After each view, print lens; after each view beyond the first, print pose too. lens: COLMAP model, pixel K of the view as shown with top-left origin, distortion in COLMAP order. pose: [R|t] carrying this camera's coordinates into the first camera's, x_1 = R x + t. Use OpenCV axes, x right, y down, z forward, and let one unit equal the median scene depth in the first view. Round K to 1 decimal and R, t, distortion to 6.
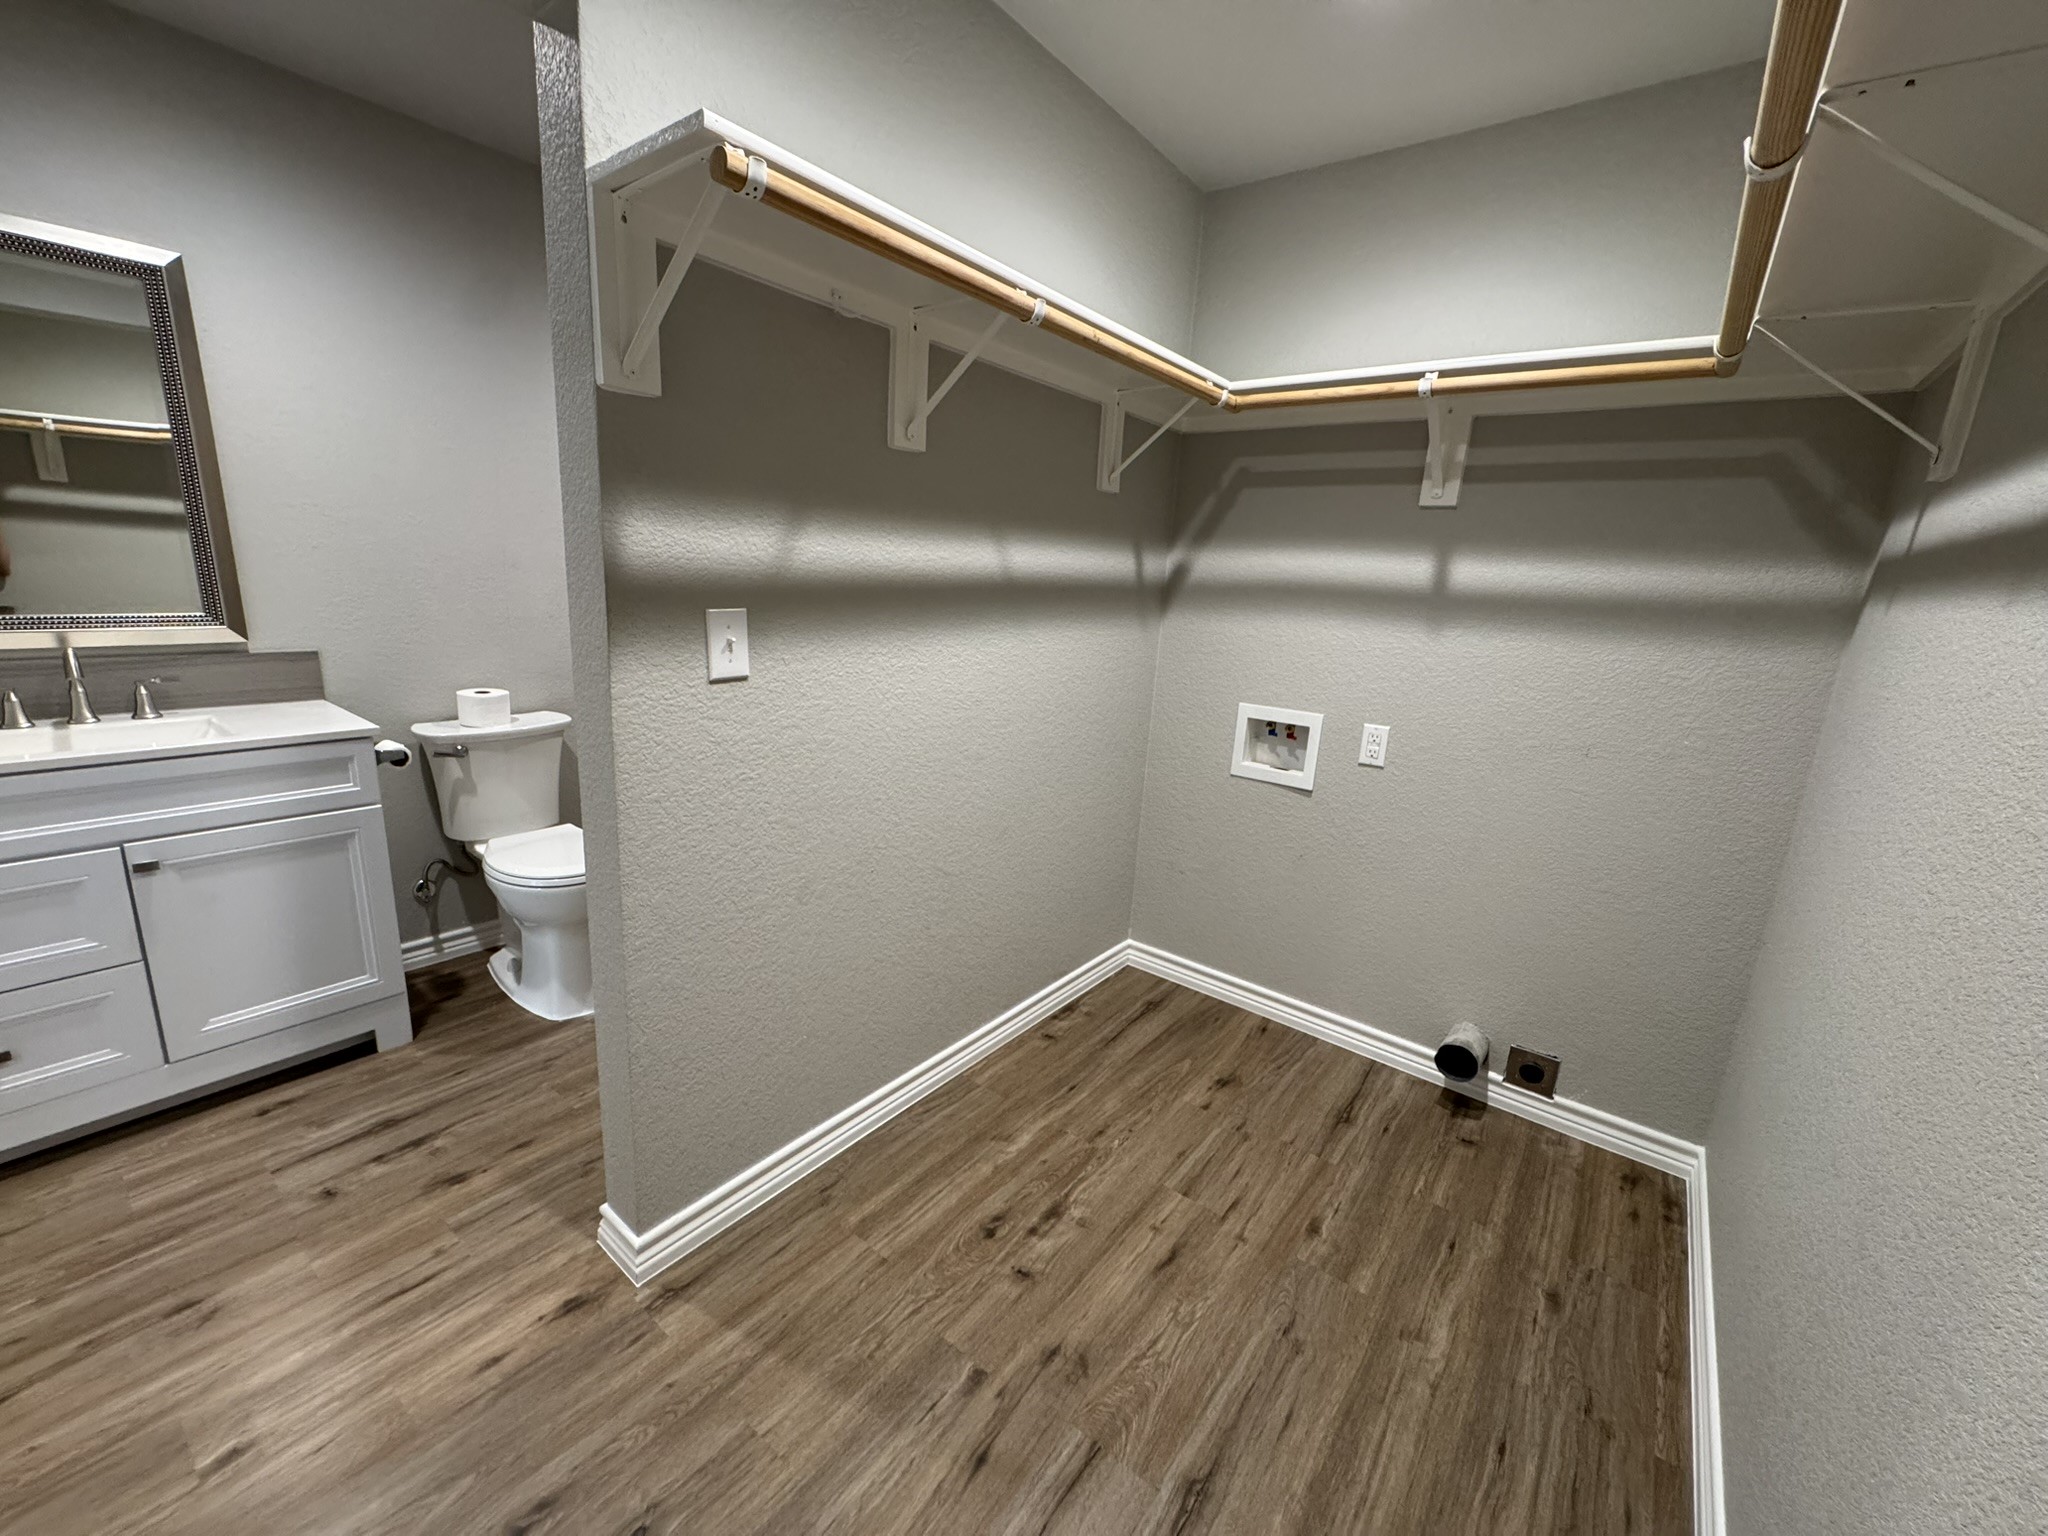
lens RADIAL K [[819.4, 0, 1024.0], [0, 819.4, 768.0], [0, 0, 1]] dist [-0.002679, 0.000384]
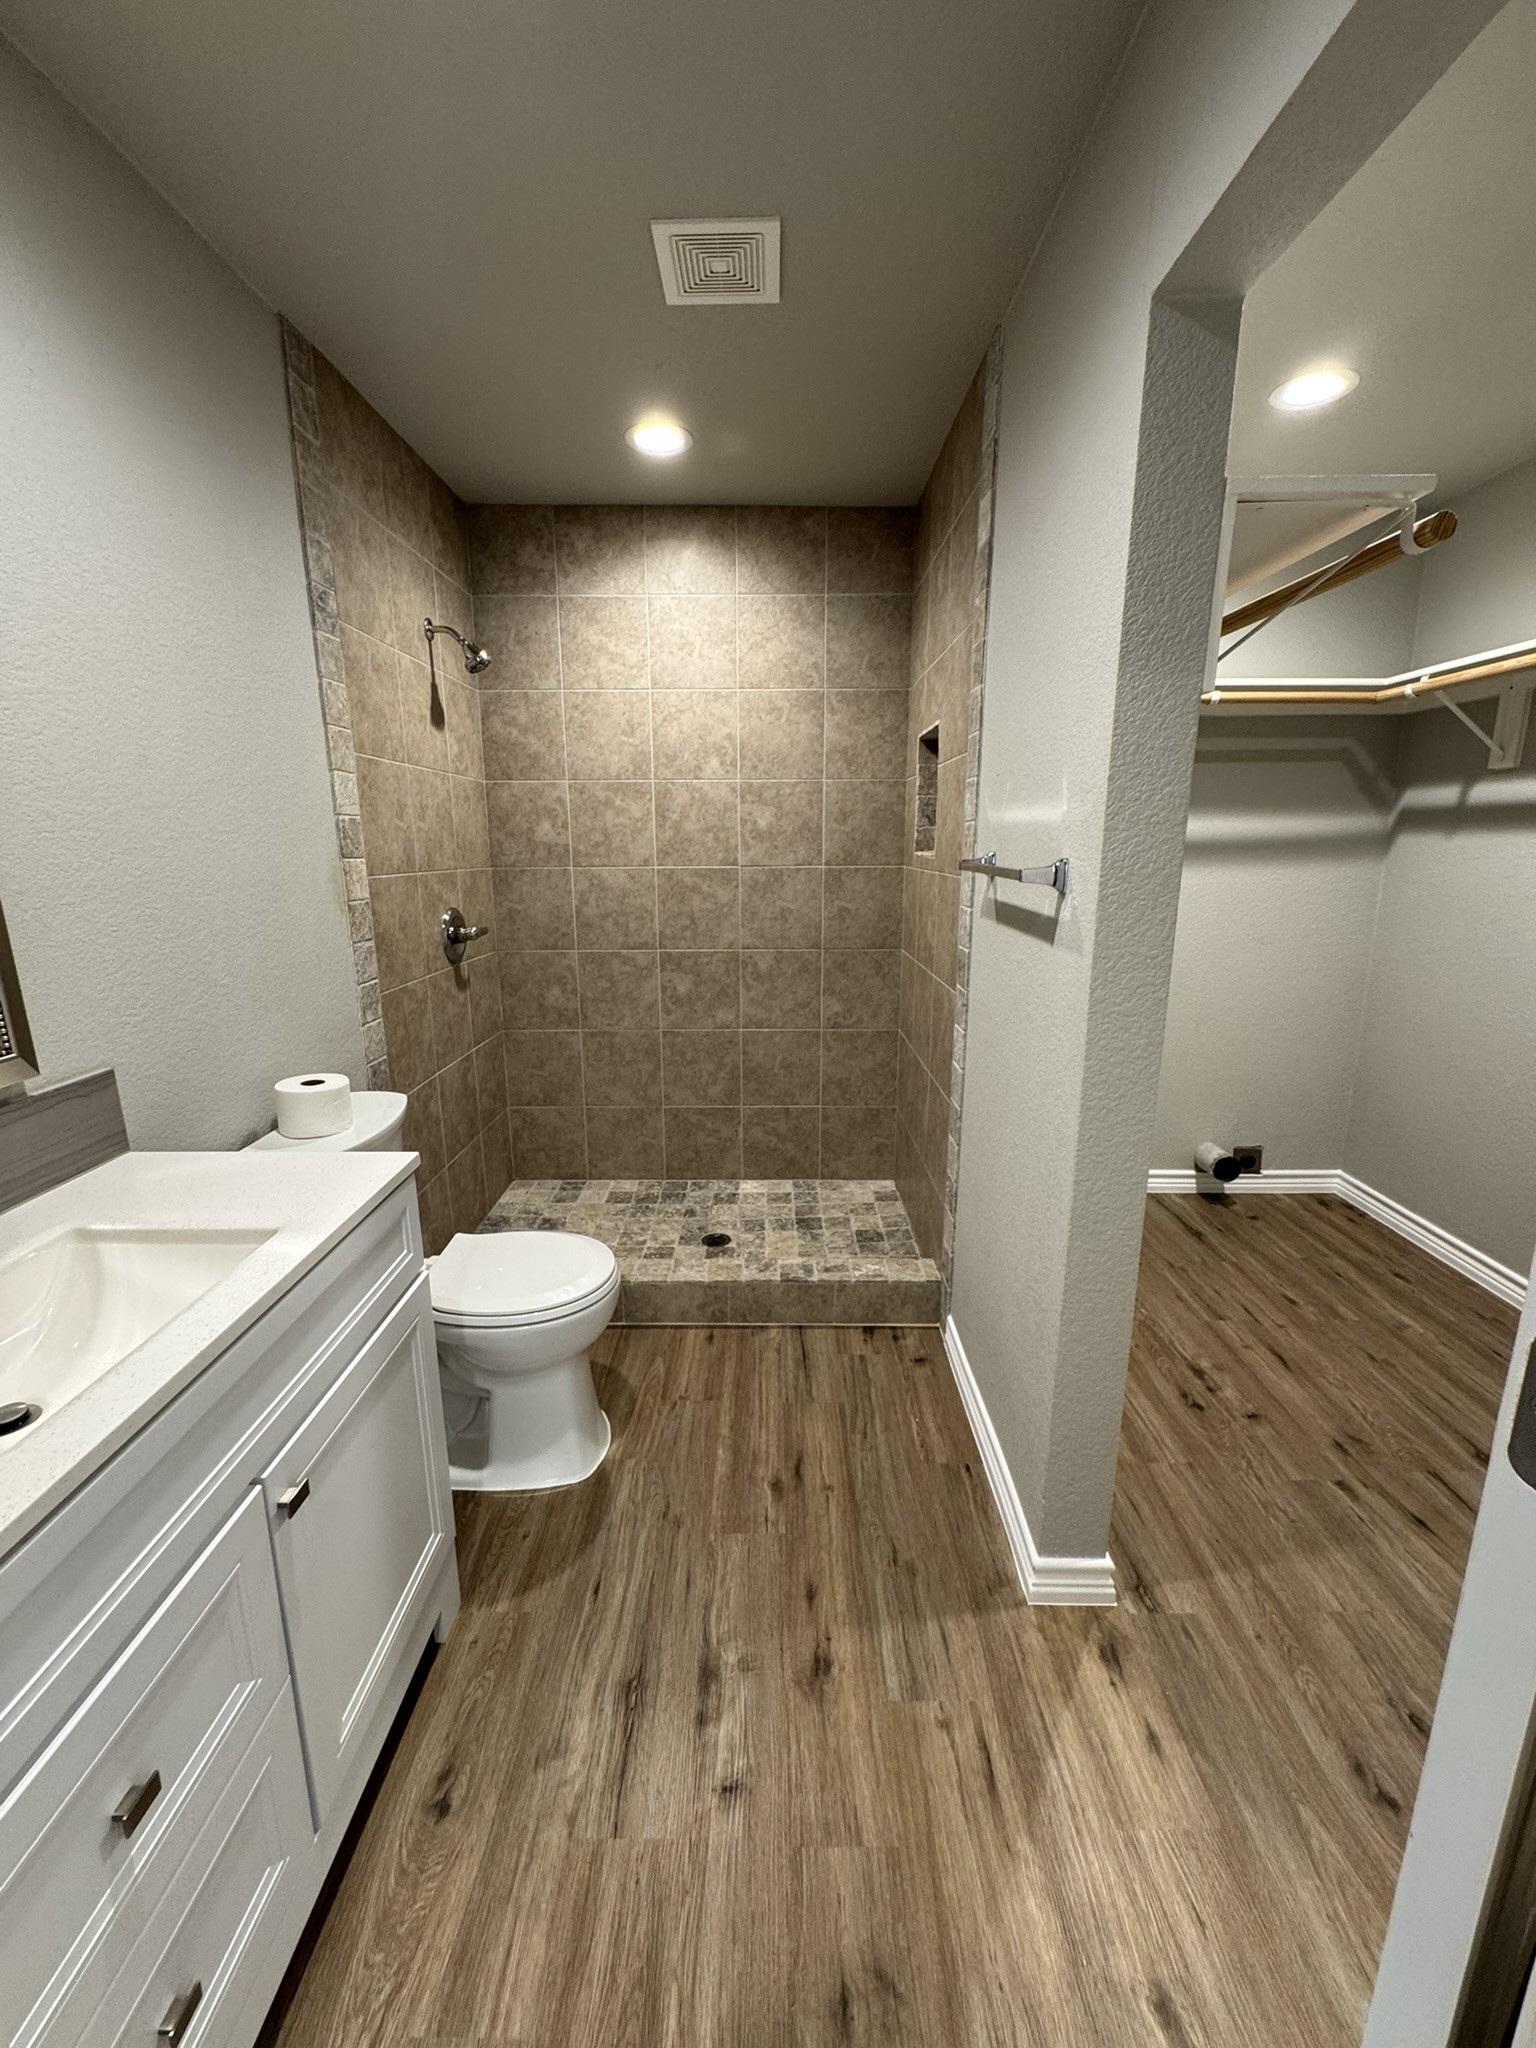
lens RADIAL K [[819.4, 0, 764.7], [0, 819.4, 1023.5], [0, 0, 1]] dist [-0.002679, 0.000384]
pose [[0.791279, -0.192128, 0.580487, -1.105407], [0.187372, 0.979869, 0.068901, -0.171973], [-0.582039, 0.054247, 0.811349, 0.369262]]
